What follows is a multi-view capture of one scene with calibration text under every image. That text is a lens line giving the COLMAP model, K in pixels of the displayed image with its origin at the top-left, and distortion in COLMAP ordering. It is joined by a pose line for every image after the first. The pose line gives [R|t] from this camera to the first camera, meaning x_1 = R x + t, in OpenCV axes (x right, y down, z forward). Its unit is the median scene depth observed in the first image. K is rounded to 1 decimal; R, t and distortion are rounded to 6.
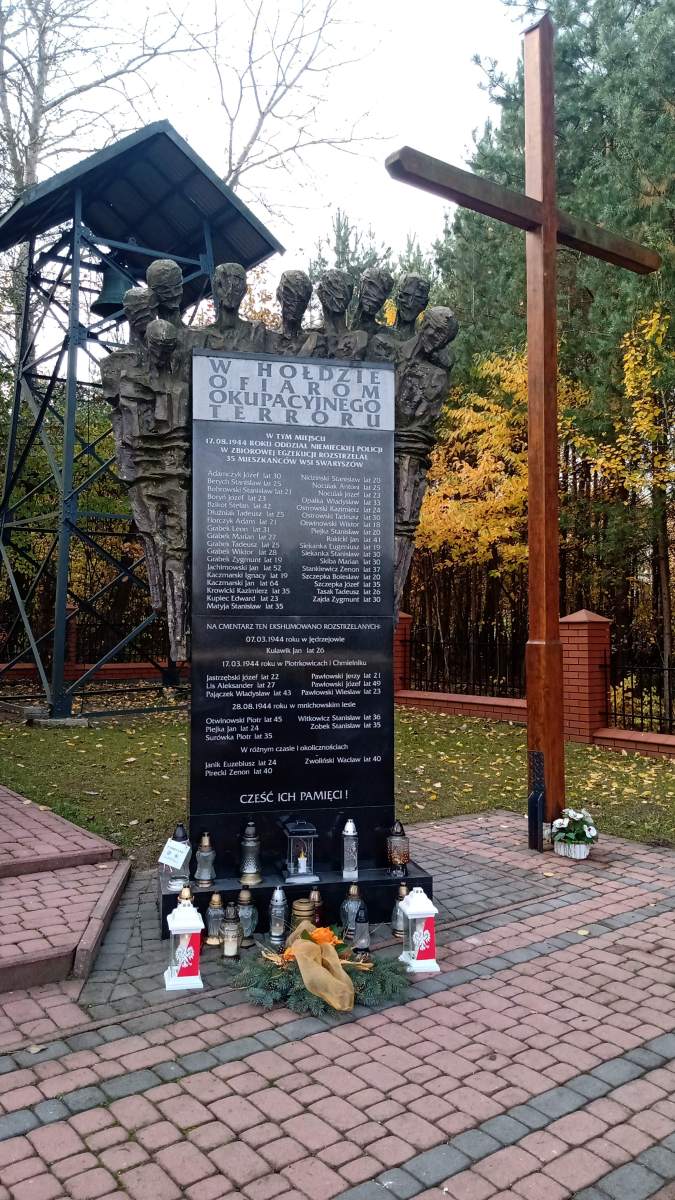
lens RADIAL K [[900.8, 0, 335.8], [0, 900.8, 603.2], [0, 0, 1]] dist [0.042271, -0.004042]
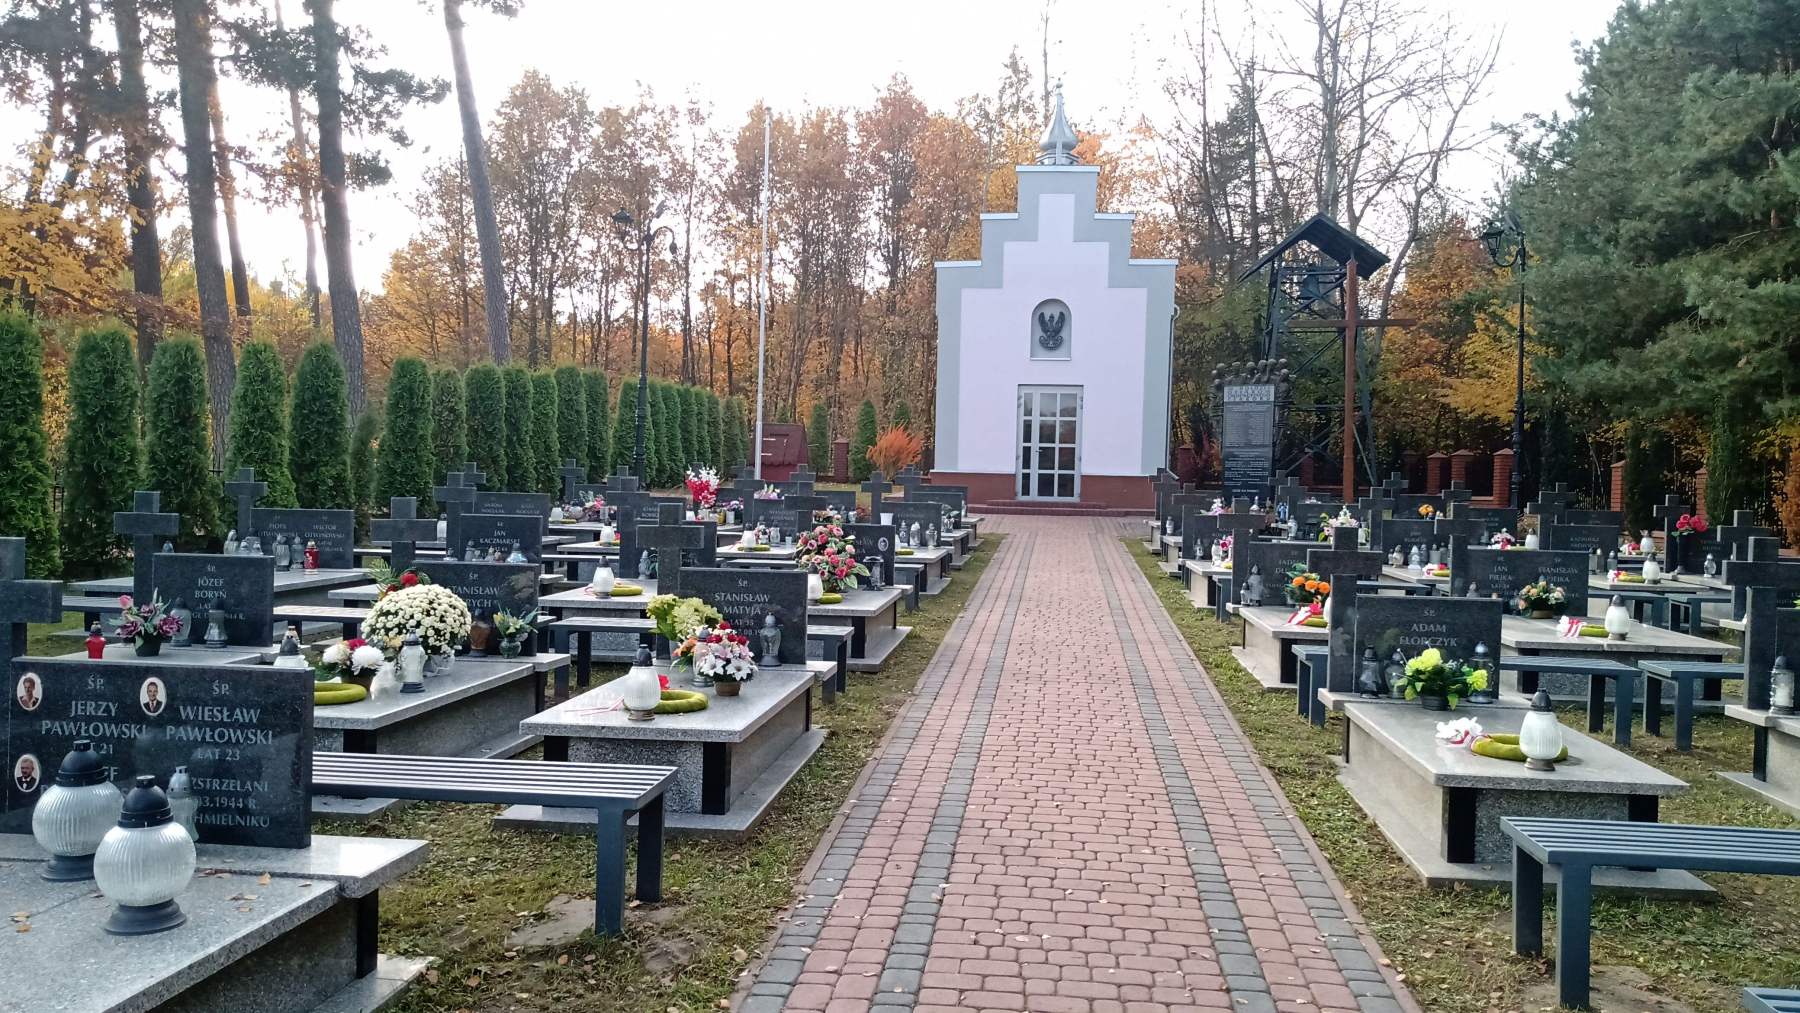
lens RADIAL K [[1351.2, 0, 898.6], [0, 1351.2, 556.3], [0, 0, 1]] dist [0.042271, -0.004042]
pose [[0.726000, 0.043785, -0.686299, 3.092049], [0.003907, 0.997692, 0.067786, 0.084708], [0.687683, -0.051894, 0.724154, -4.644812]]
